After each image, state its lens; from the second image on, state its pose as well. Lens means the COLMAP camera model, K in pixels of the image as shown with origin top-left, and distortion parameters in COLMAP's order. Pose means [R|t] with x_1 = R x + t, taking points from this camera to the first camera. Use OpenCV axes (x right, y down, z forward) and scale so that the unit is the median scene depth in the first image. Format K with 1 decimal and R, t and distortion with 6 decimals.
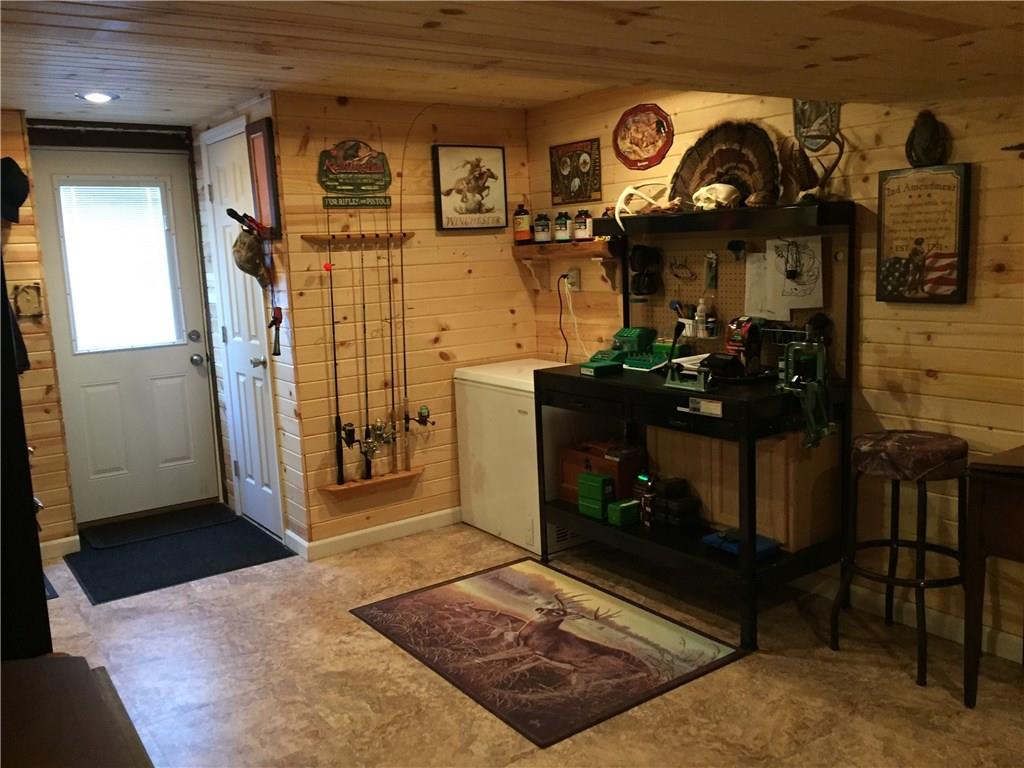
lens RADIAL K [[882.6, 0, 514.9], [0, 882.6, 380.0], [0, 0, 1]] dist [0.092609, -0.122021]
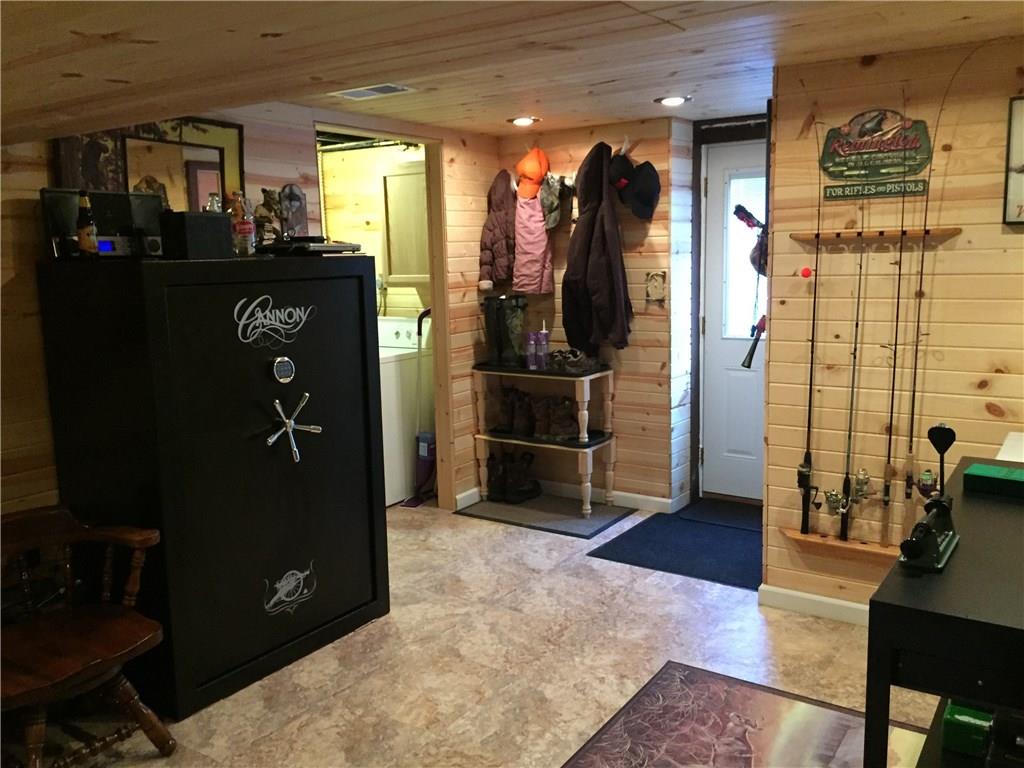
lens RADIAL K [[882.6, 0, 514.9], [0, 882.6, 380.0], [0, 0, 1]] dist [0.092609, -0.122021]
pose [[0.340550, 0.174652, -0.923863, 0.471457], [-0.131546, 0.981782, 0.137111, -0.105220], [0.930979, 0.074837, 0.357320, 0.449662]]
